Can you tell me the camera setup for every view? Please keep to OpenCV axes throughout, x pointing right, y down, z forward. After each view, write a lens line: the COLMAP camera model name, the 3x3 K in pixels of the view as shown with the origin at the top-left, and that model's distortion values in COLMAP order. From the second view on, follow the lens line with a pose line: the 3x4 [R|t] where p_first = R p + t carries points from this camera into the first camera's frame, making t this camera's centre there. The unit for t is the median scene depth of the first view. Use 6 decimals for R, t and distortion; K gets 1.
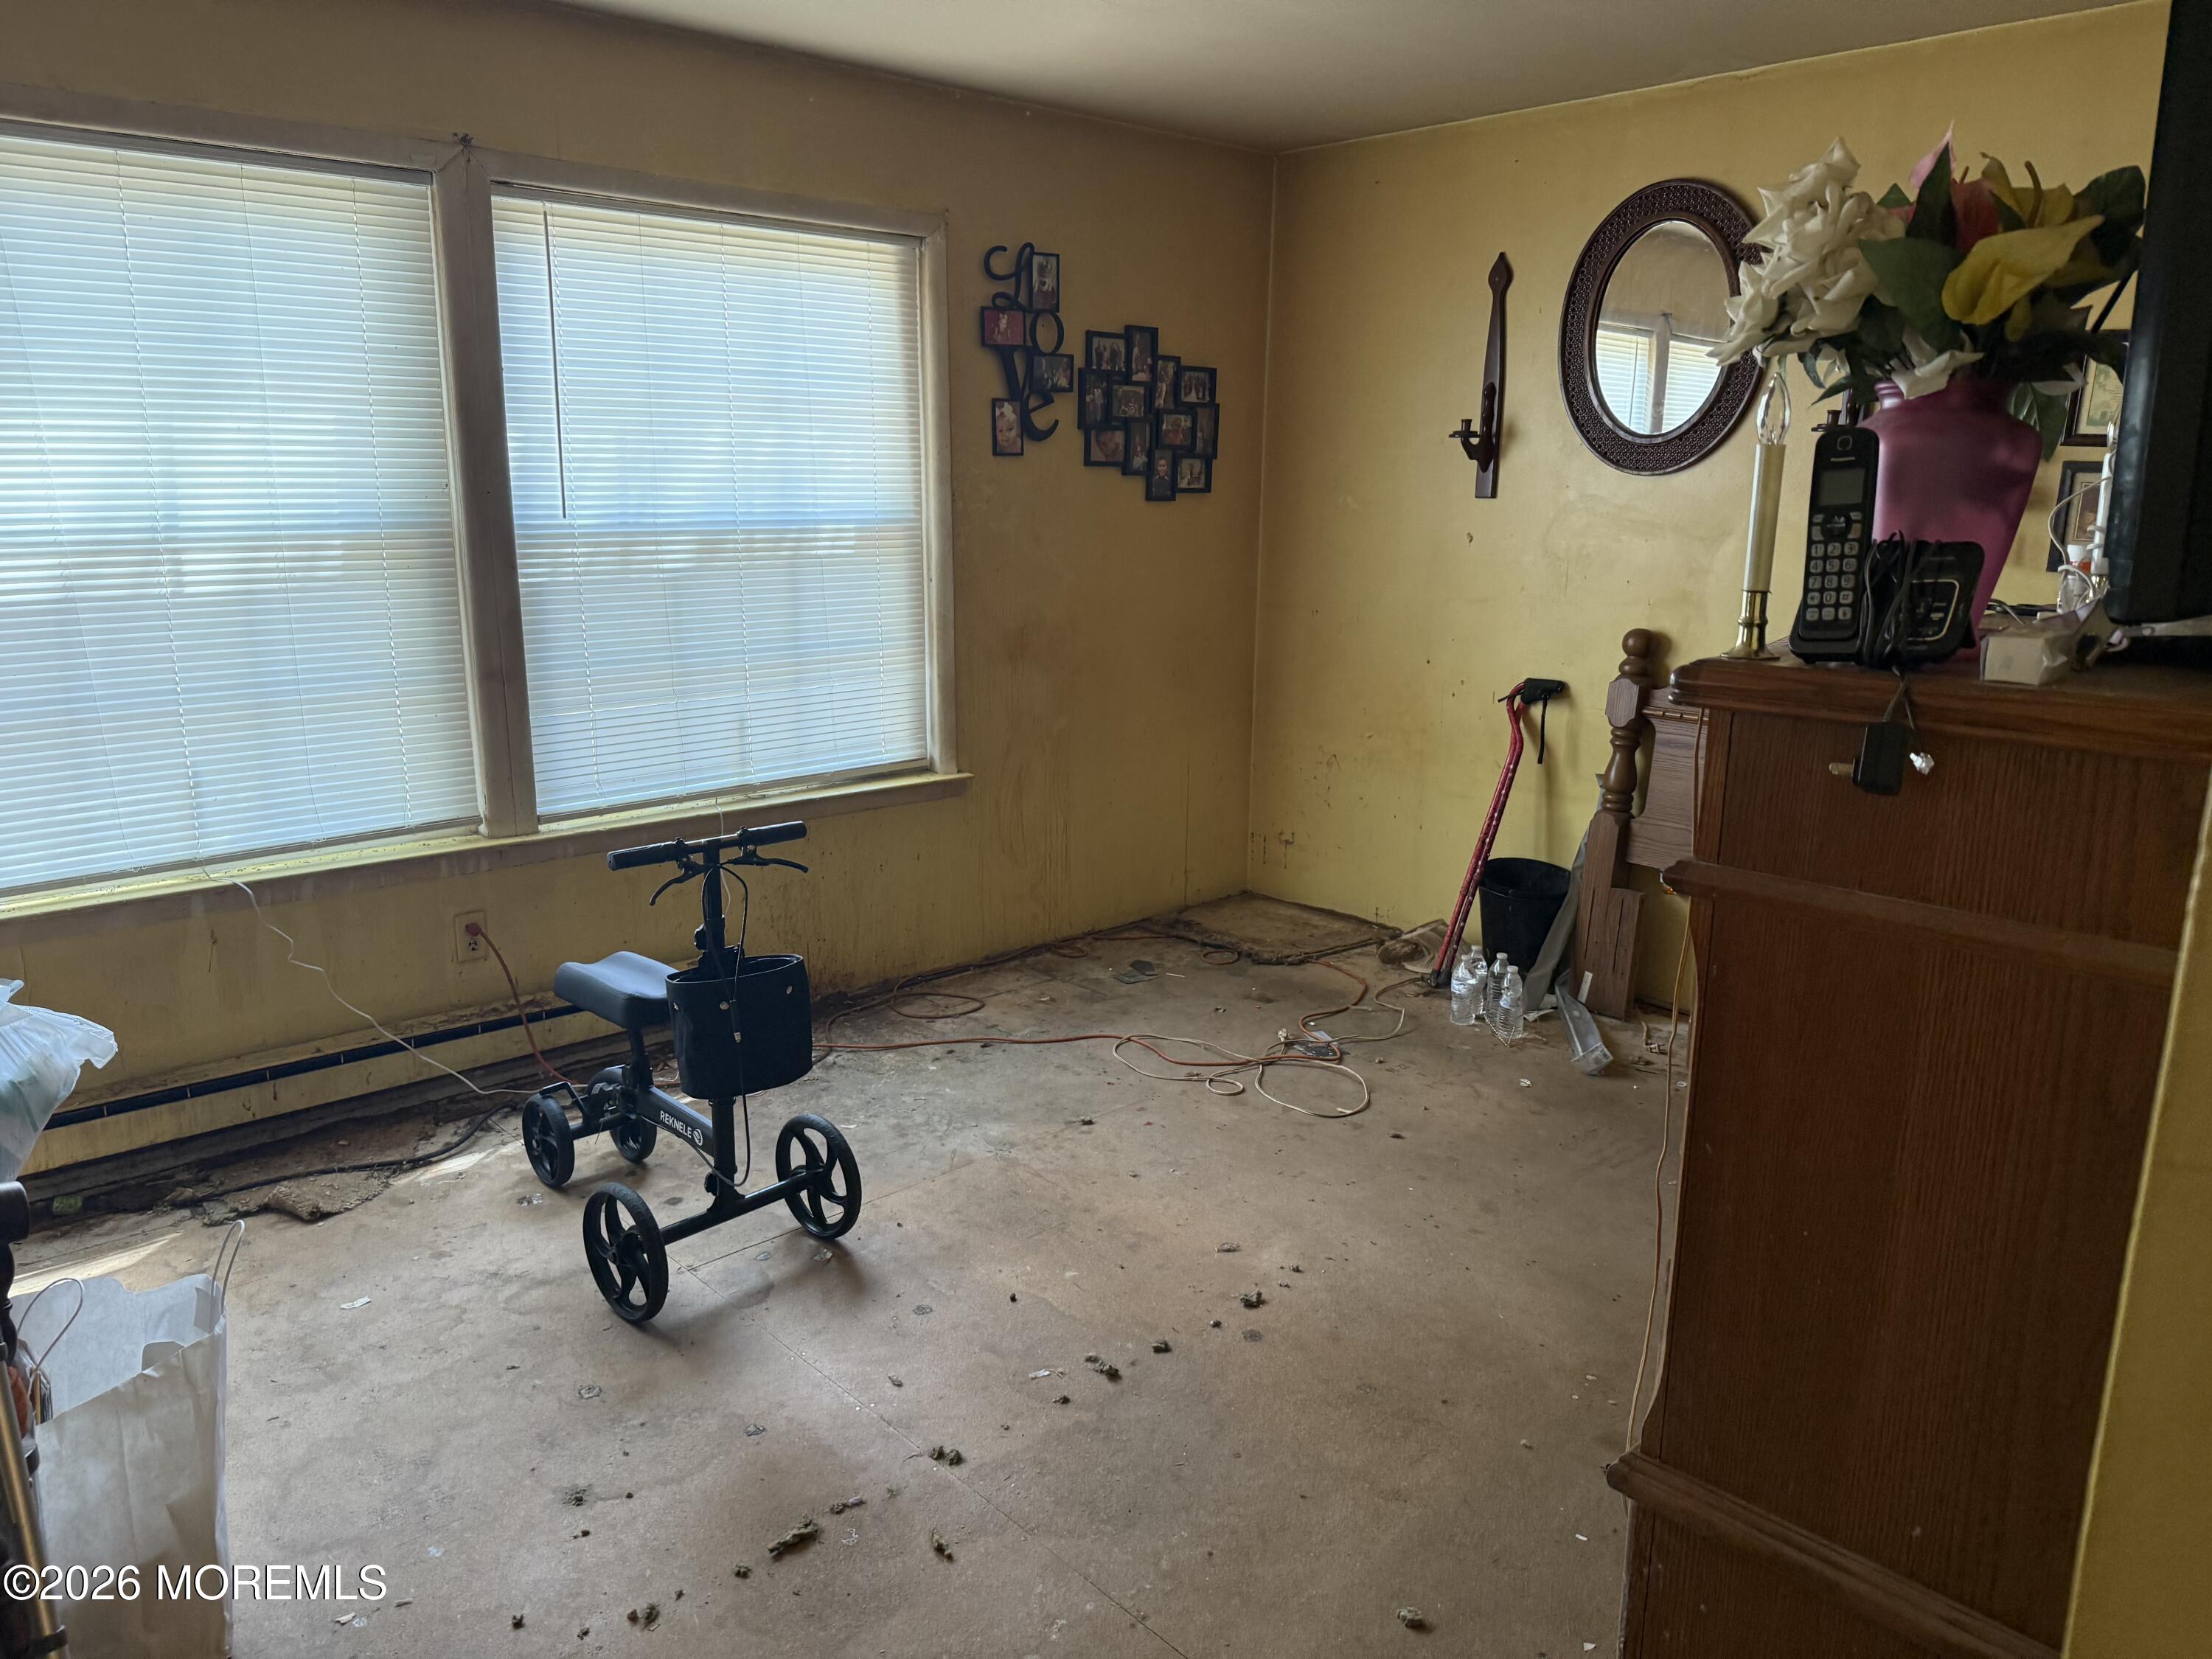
lens RADIAL K [[1548.1, 0, 1098.1], [0, 1548.1, 826.4], [0, 0, 1]] dist [0.048349, -0.066195]
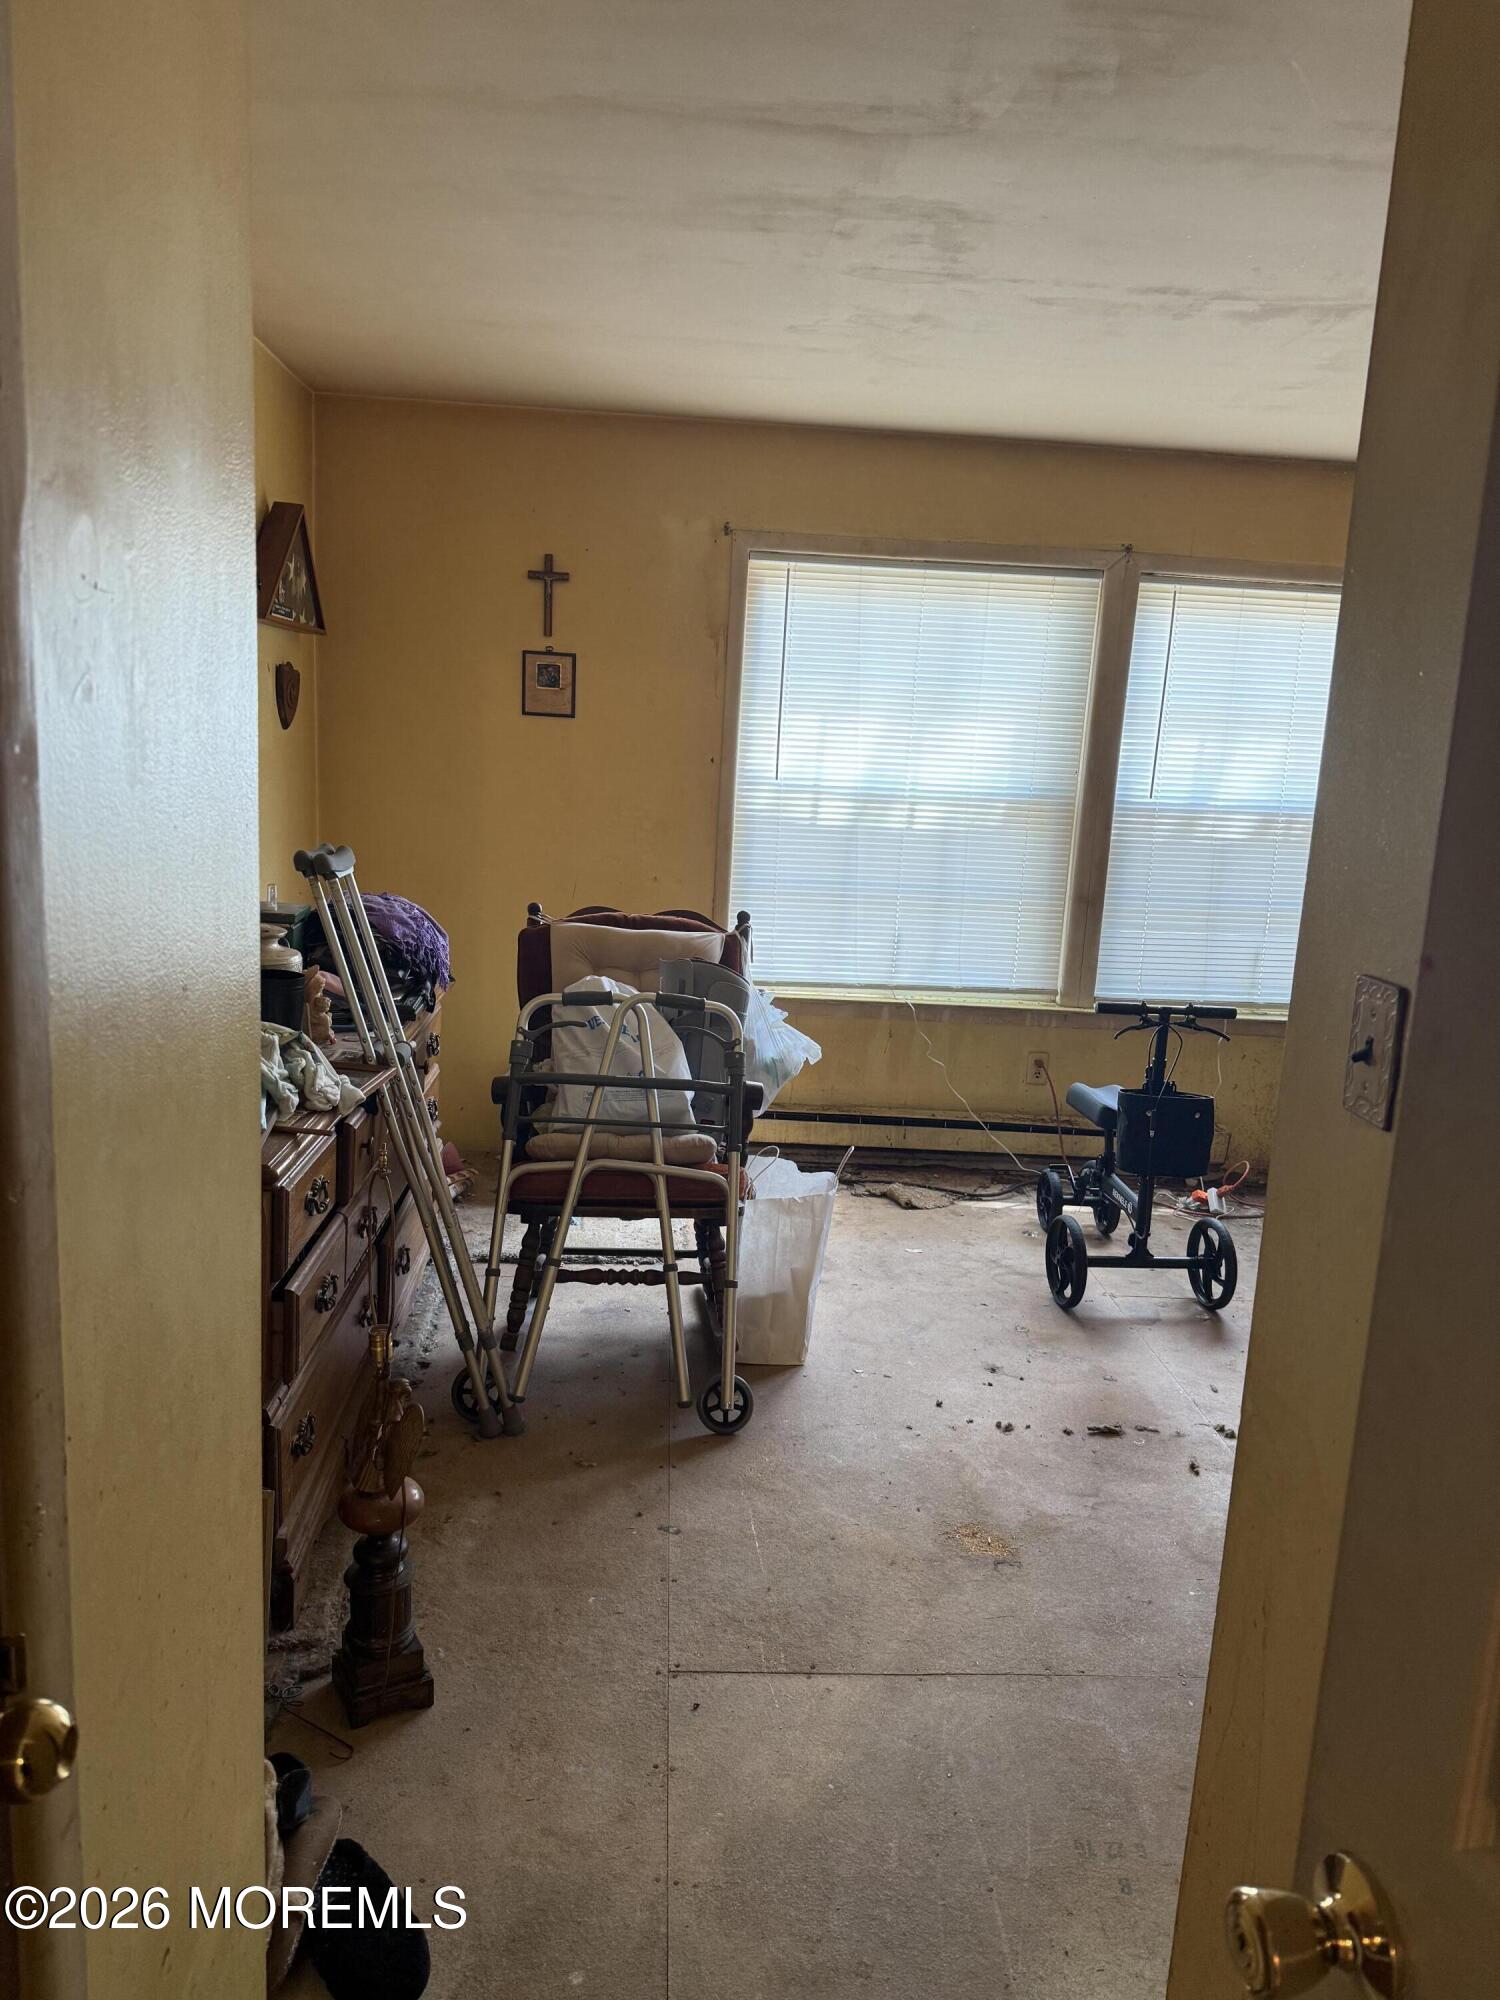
lens RADIAL K [[1399.8, 0, 749.0], [0, 1399.8, 1002.0], [0, 0, 1]] dist [0.048349, -0.066195]
pose [[0.771651, 0.145925, -0.619080, 0.251410], [-0.183994, 0.982925, 0.002350, 0.066835], [0.608852, 0.112094, 0.785324, -0.283942]]
